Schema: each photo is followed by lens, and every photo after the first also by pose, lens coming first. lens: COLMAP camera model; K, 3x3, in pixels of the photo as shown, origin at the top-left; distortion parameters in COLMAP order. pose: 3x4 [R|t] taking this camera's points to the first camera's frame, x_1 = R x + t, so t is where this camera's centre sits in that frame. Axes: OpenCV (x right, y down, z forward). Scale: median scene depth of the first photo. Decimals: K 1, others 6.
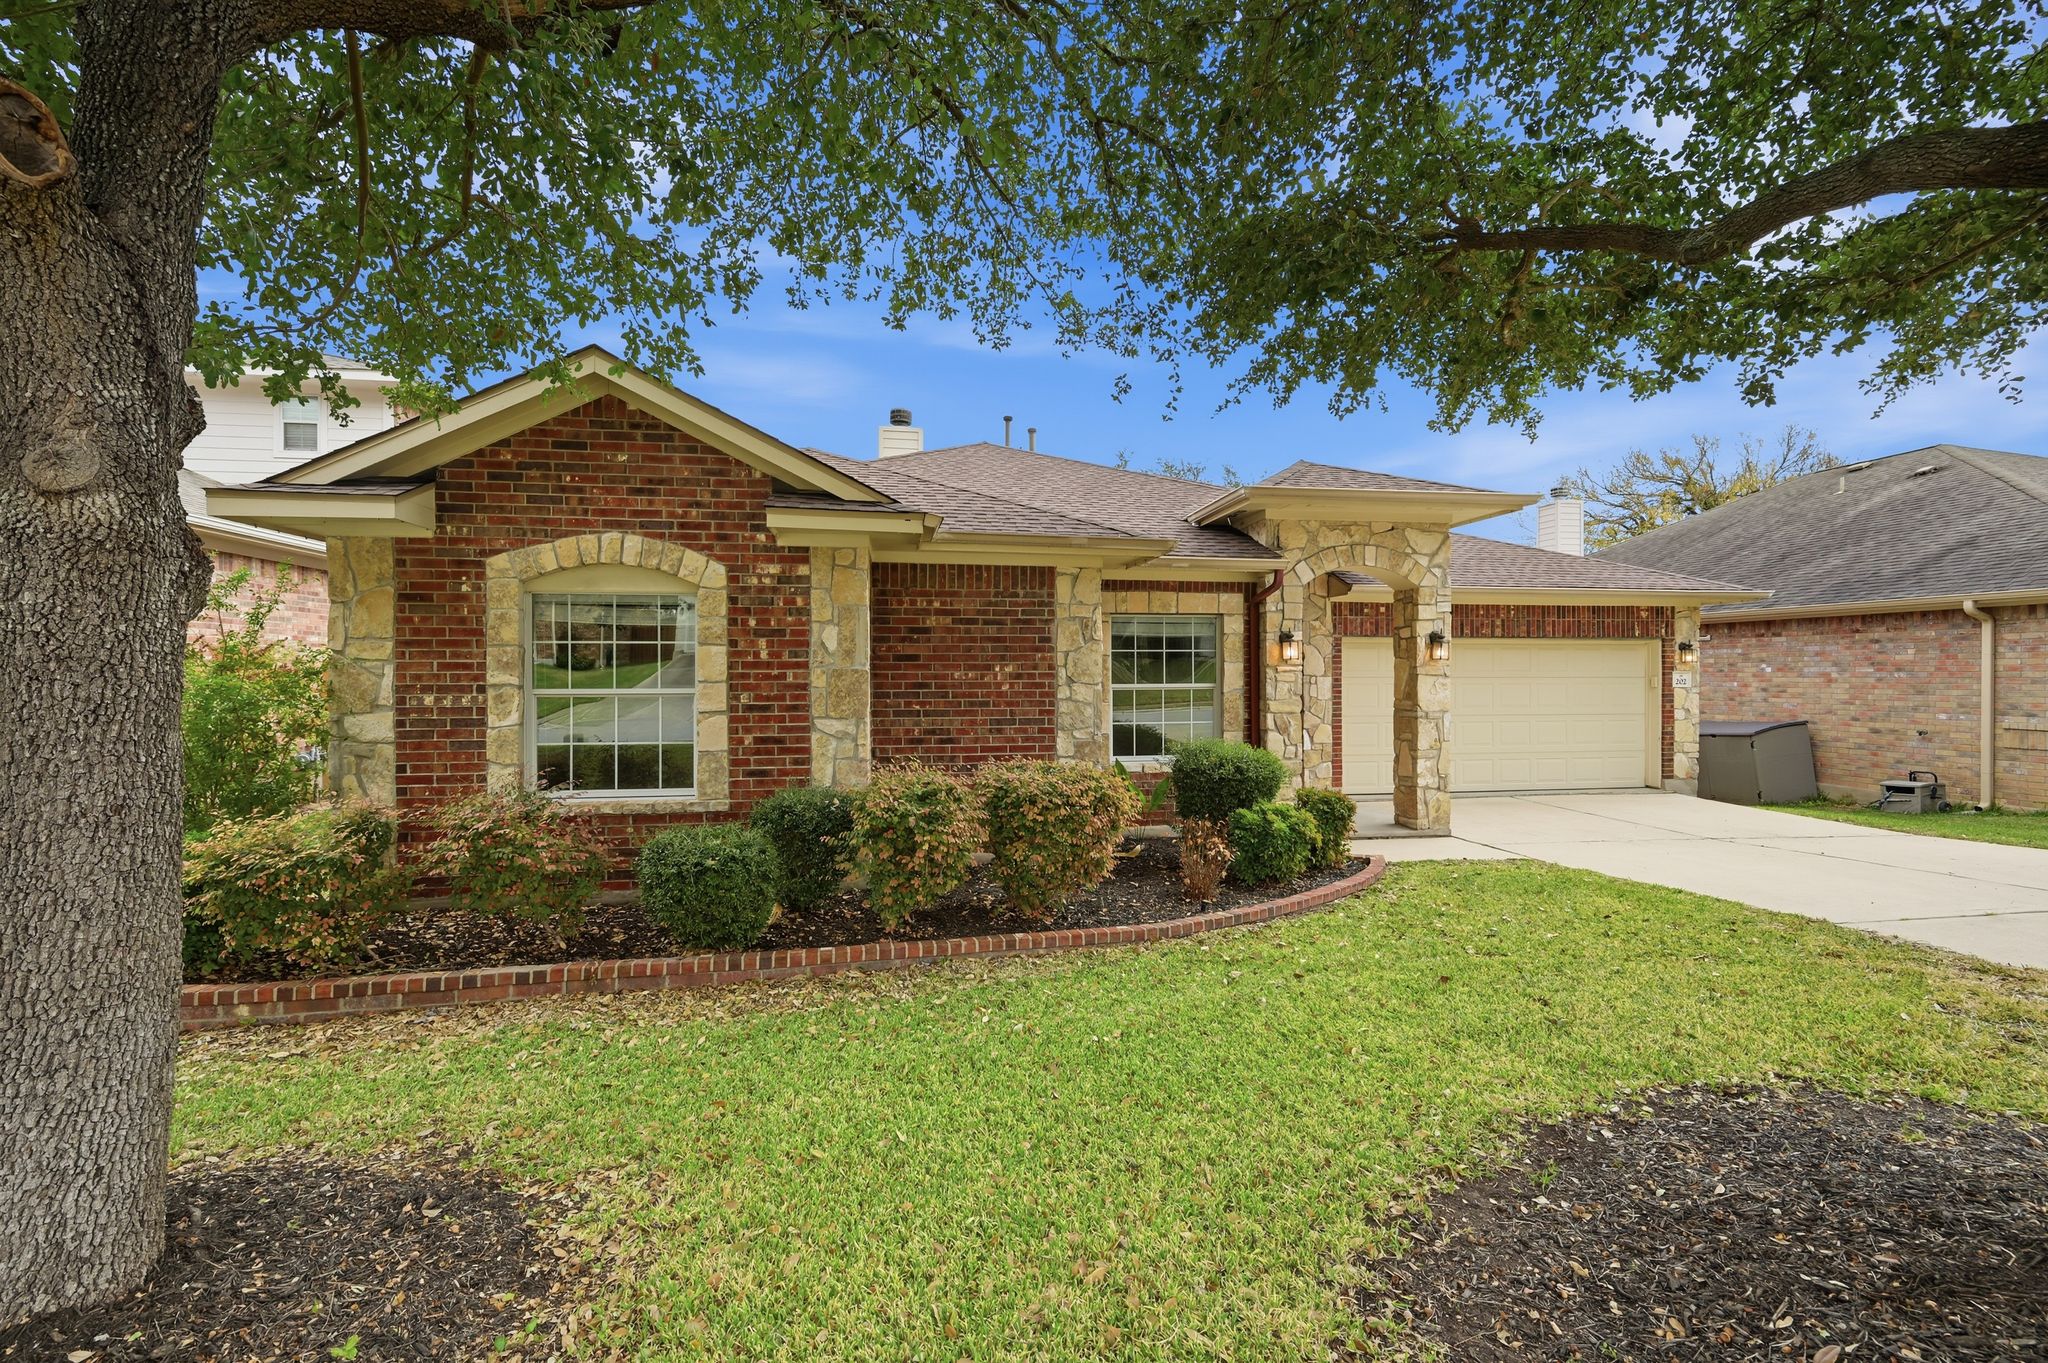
lens RADIAL K [[826.5, 0, 1025.4], [0, 826.5, 671.6], [0, 0, 1]] dist [0.002369, 0.000075]
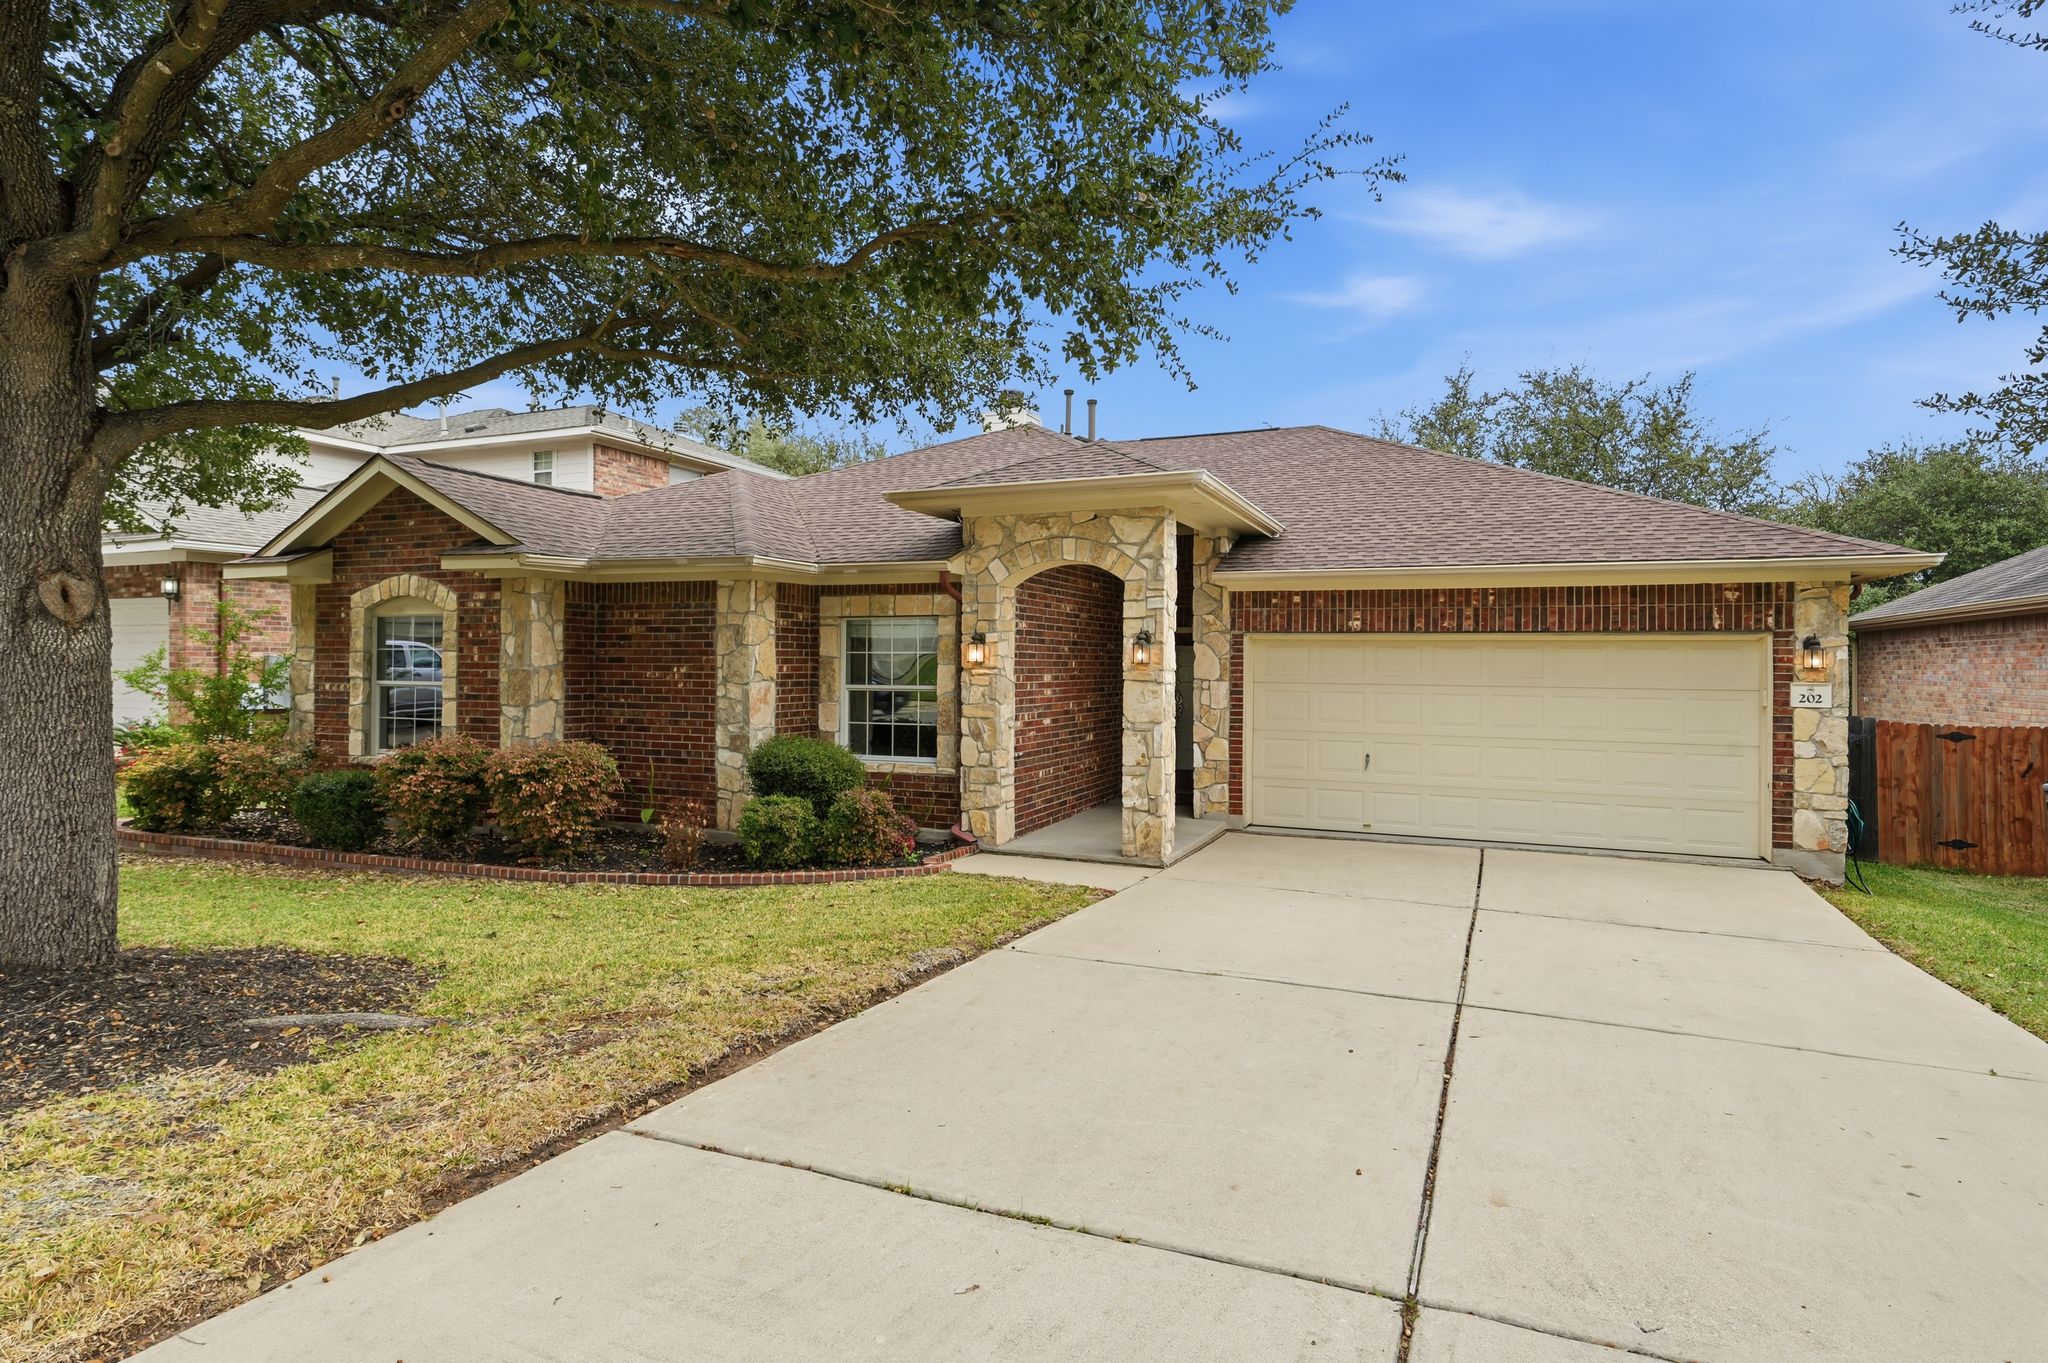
lens RADIAL K [[1048.7, 0, 1041.9], [0, 1048.7, 666.4], [0, 0, 1]] dist [0.000390, 0.000646]
pose [[0.854721, 0.008969, -0.519010, 1.174223], [-0.008417, 0.999959, 0.003419, -0.017243], [0.519019, 0.001446, 0.854762, -0.004350]]
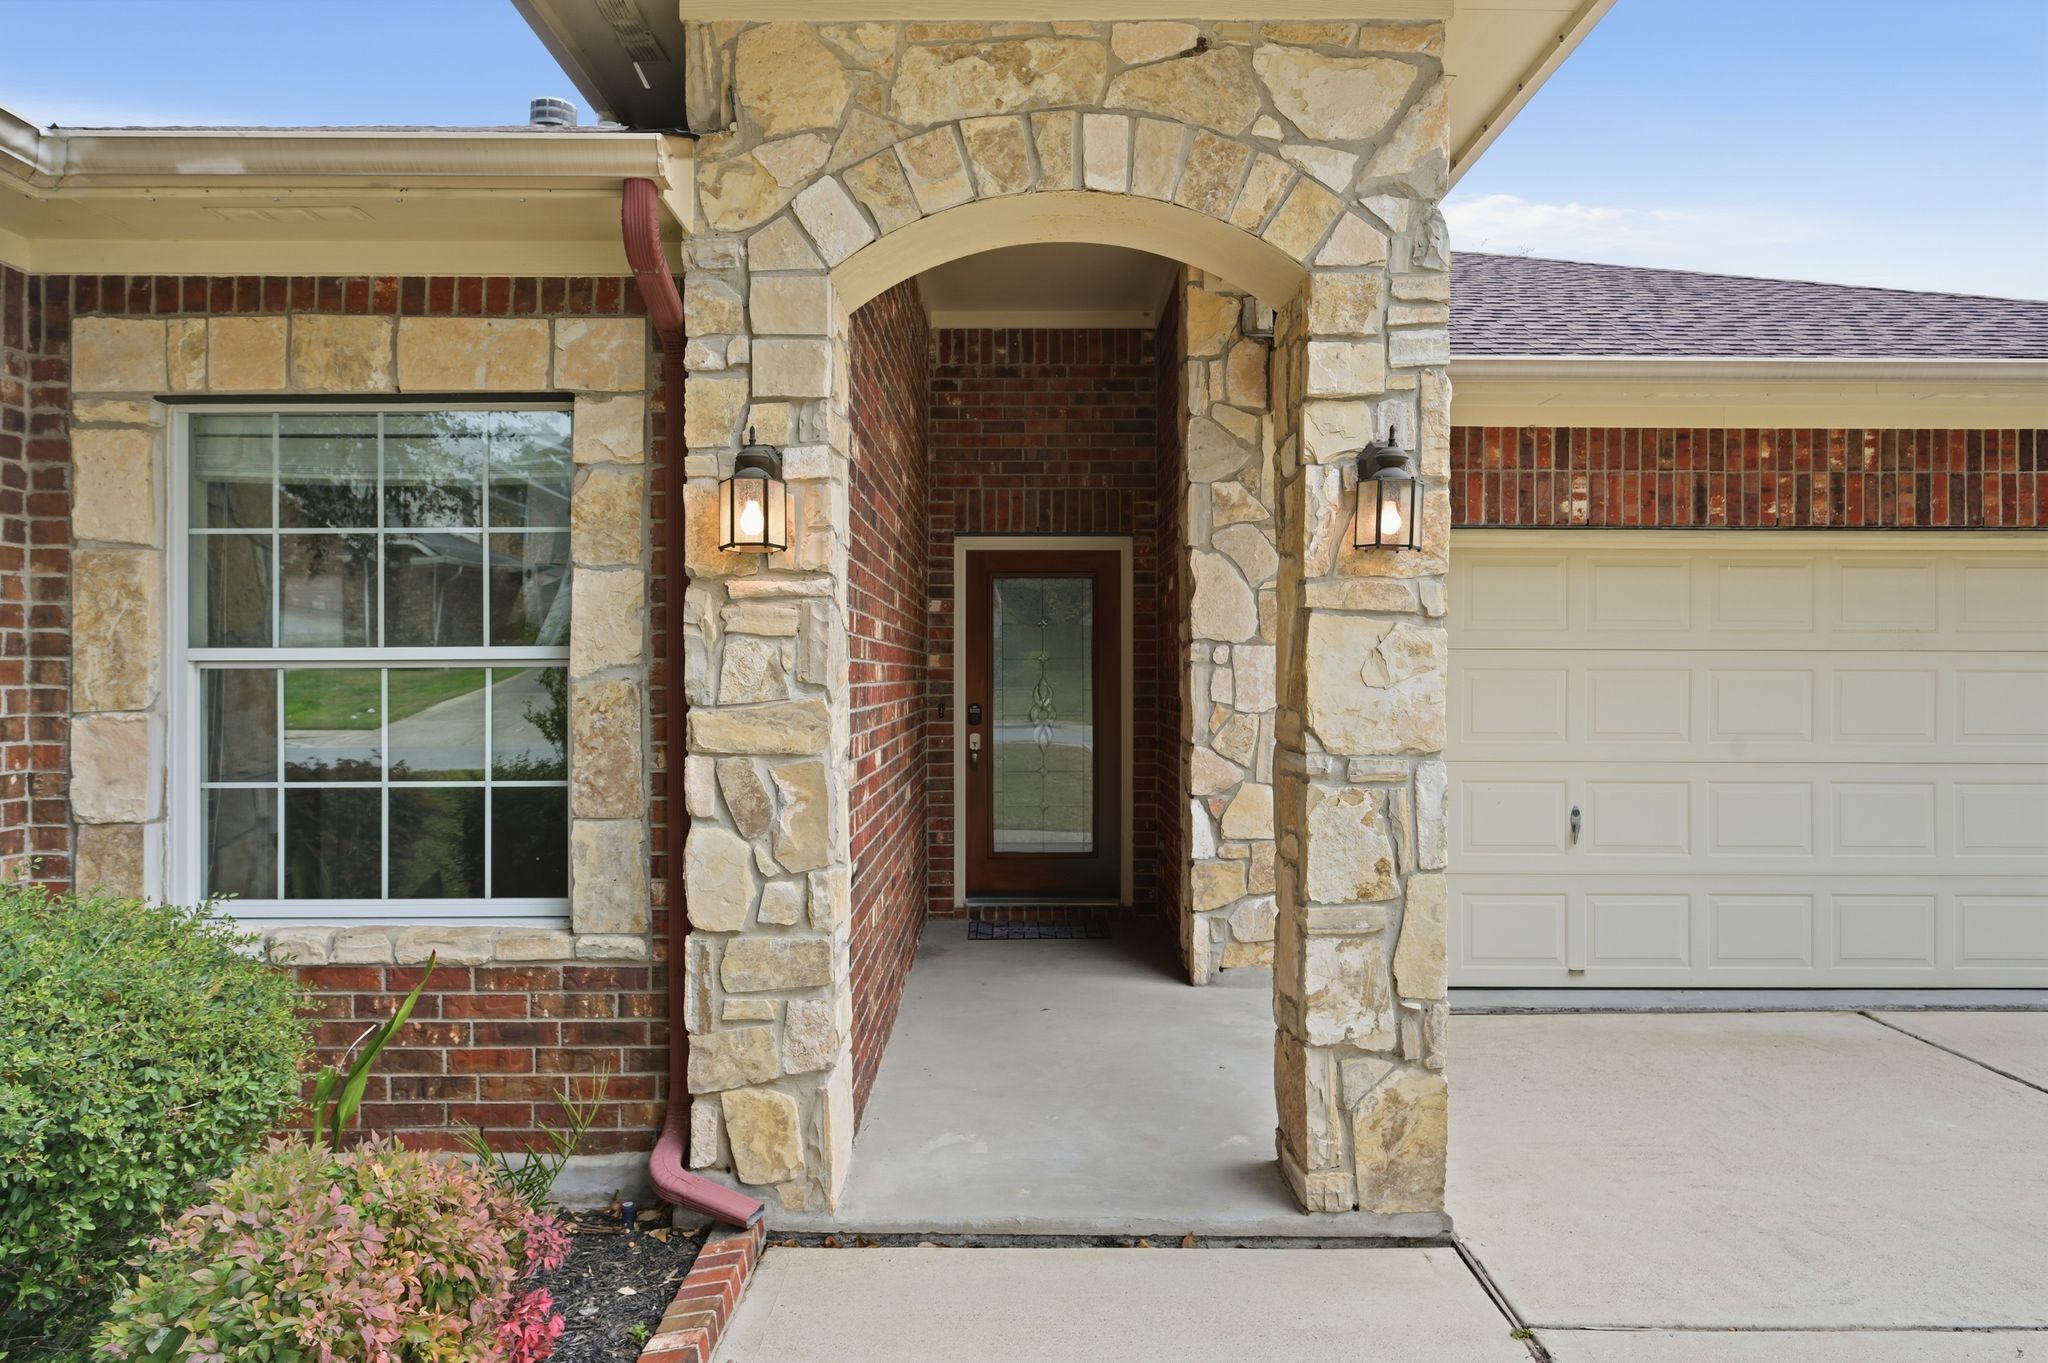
lens RADIAL K [[1303.5, 0, 1017.5], [0, 1303.5, 675.7], [0, 0, 1]] dist [0.000671, 0.000327]
pose [[0.988411, 0.001712, -0.151793, 0.534395], [-0.001558, 0.999998, 0.001129, 0.027875], [0.151795, -0.000880, 0.988412, 0.699312]]
